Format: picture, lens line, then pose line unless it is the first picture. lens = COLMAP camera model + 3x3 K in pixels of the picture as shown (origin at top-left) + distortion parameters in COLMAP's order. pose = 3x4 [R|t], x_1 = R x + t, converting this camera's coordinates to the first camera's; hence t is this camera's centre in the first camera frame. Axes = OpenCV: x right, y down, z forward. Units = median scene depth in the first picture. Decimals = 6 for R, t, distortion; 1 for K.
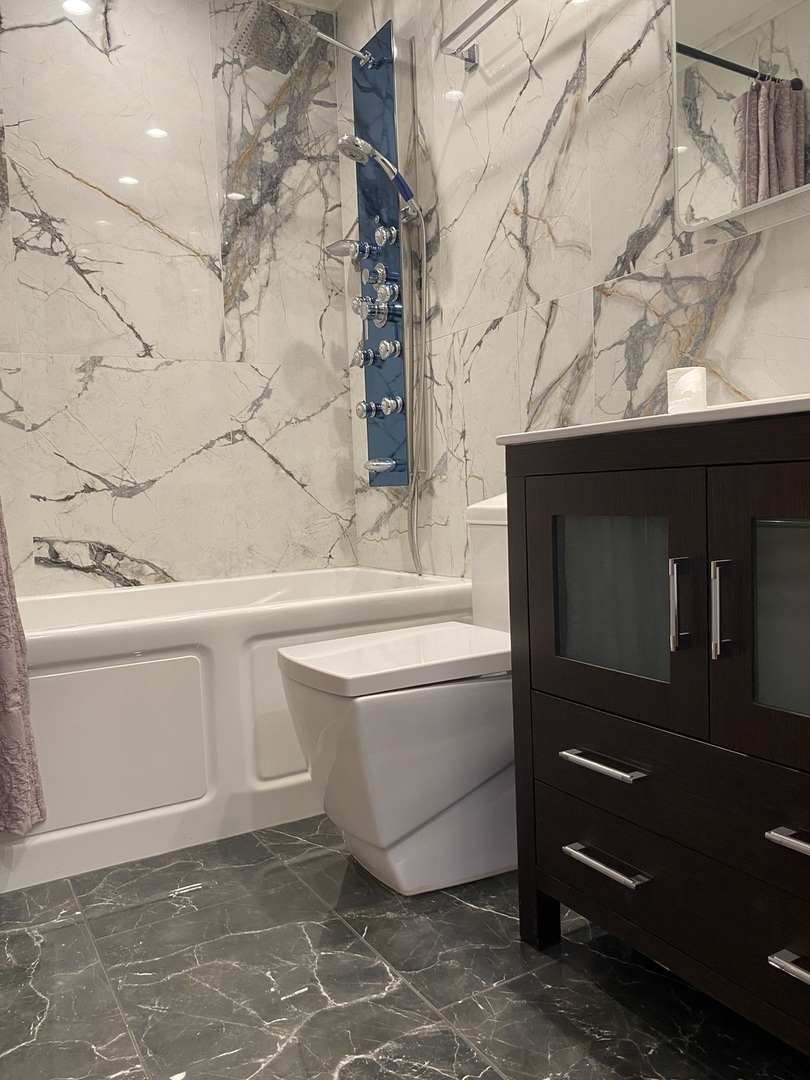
lens RADIAL K [[821.1, 0, 411.7], [0, 821.1, 540.4], [0, 0, 1]] dist [0.038756, -0.057314]
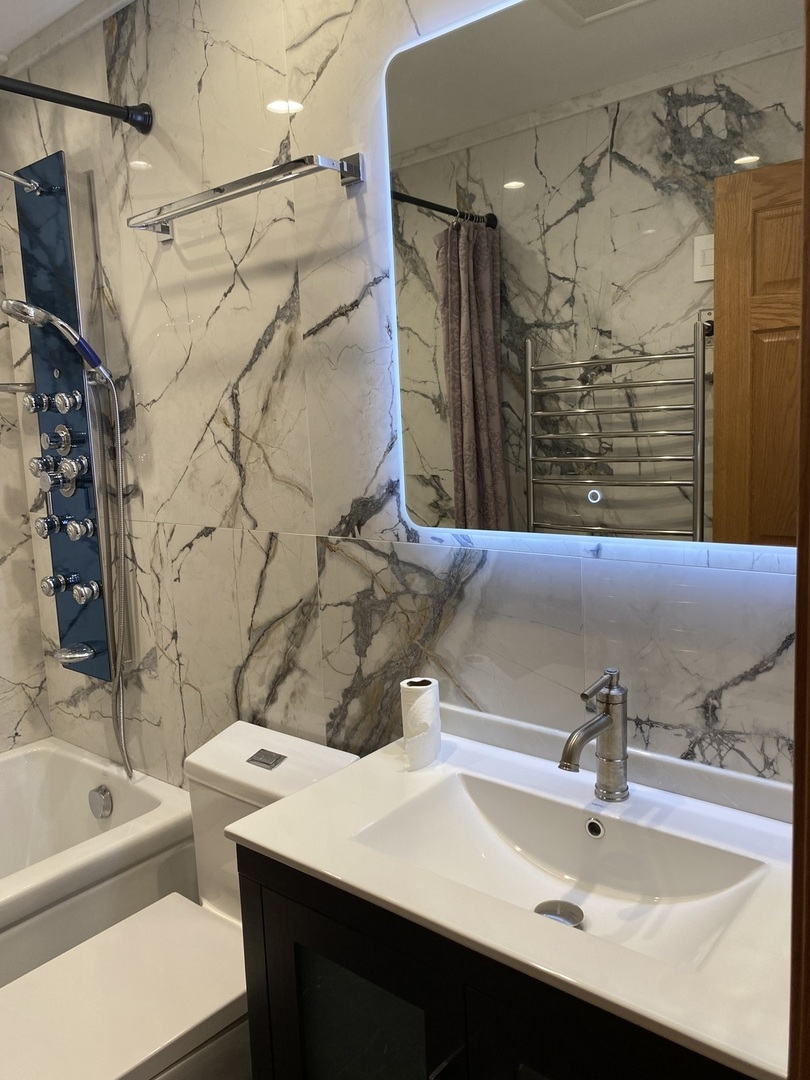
lens RADIAL K [[821.1, 0, 414.8], [0, 821.1, 539.7], [0, 0, 1]] dist [0.038756, -0.057314]
pose [[0.937161, -0.046475, 0.345789, 0.002344], [0.031204, 0.998281, 0.049603, -0.264557], [-0.347500, -0.035696, 0.937000, 0.068282]]
